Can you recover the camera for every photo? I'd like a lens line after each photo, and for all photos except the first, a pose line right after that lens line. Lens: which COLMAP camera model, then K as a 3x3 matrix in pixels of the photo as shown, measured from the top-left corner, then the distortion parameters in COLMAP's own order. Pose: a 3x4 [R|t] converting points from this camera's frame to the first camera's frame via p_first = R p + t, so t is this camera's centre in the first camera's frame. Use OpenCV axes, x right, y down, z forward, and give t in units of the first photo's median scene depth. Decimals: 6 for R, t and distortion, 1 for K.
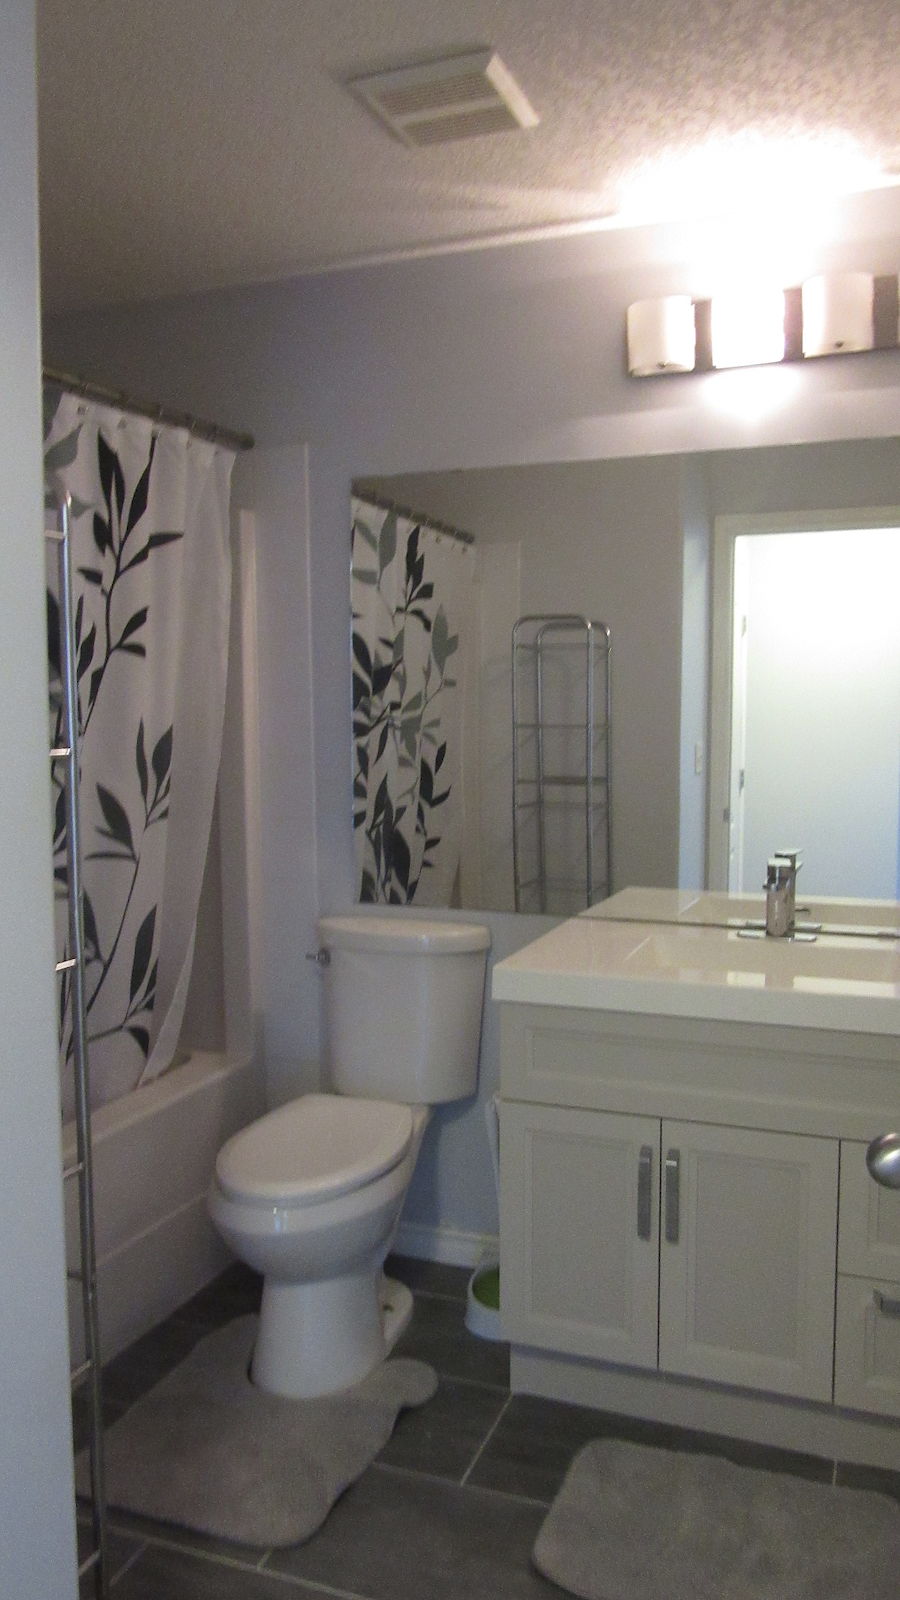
lens RADIAL K [[1200.7, 0, 444.7], [0, 1200.7, 800.4], [0, 0, 1]] dist [-0.021906, 0.006478]
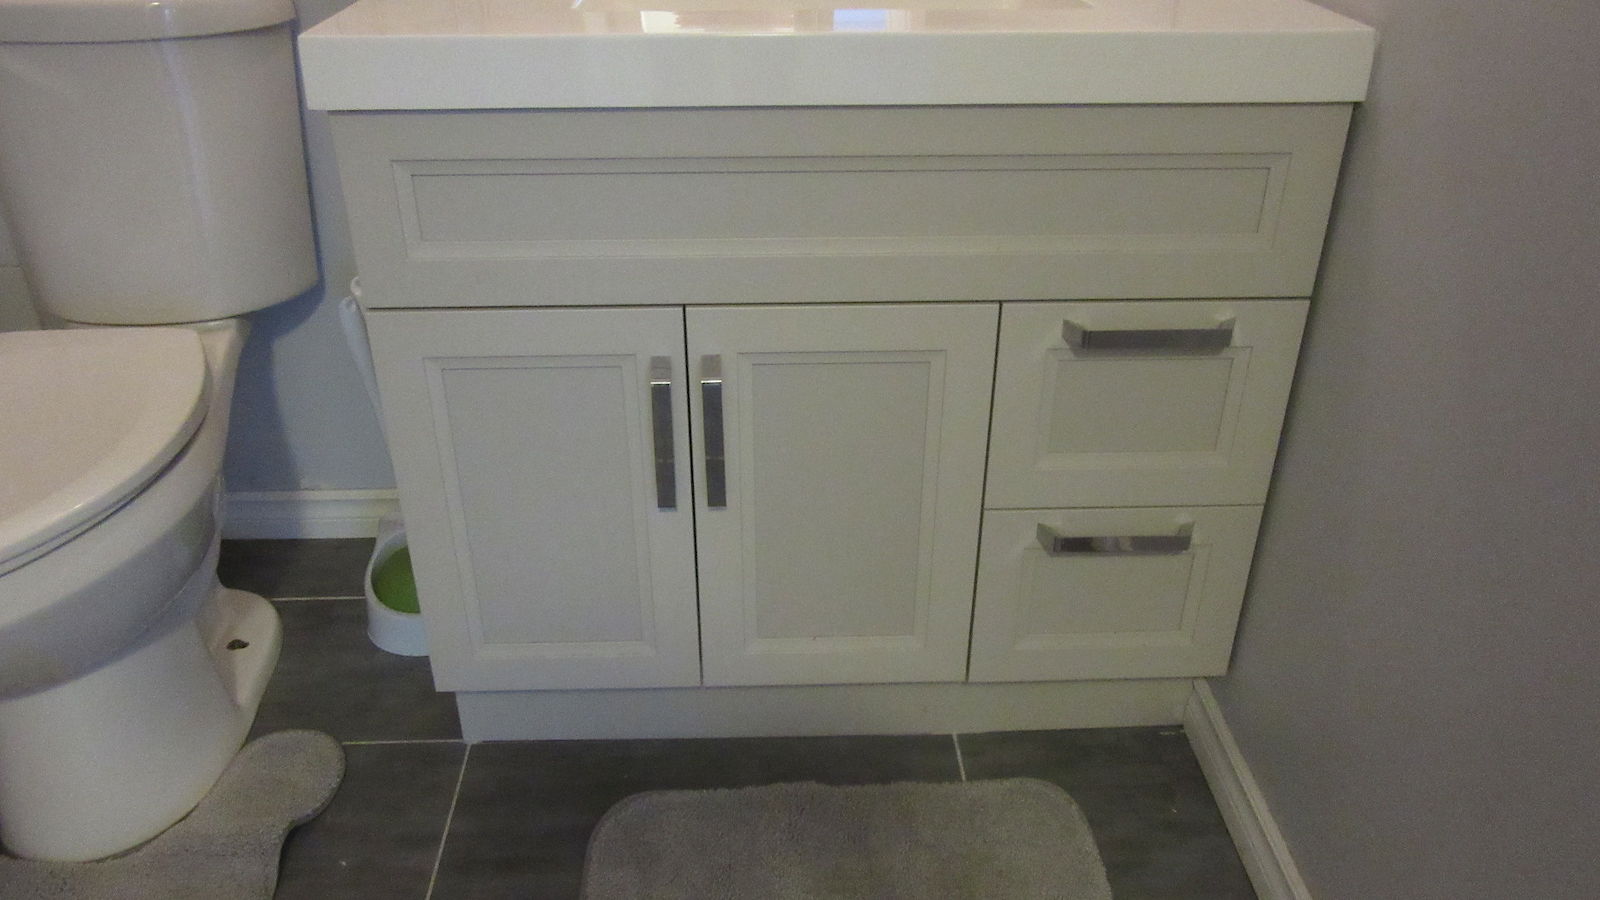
lens RADIAL K [[1200.7, 0, 788.8], [0, 1200.7, 445.5], [0, 0, 1]] dist [-0.021906, 0.006478]
pose [[0.917403, -0.191180, 0.349031, 0.021375], [0.026636, 0.904580, 0.425470, 0.086138], [-0.397068, -0.381031, 0.834957, 0.463939]]
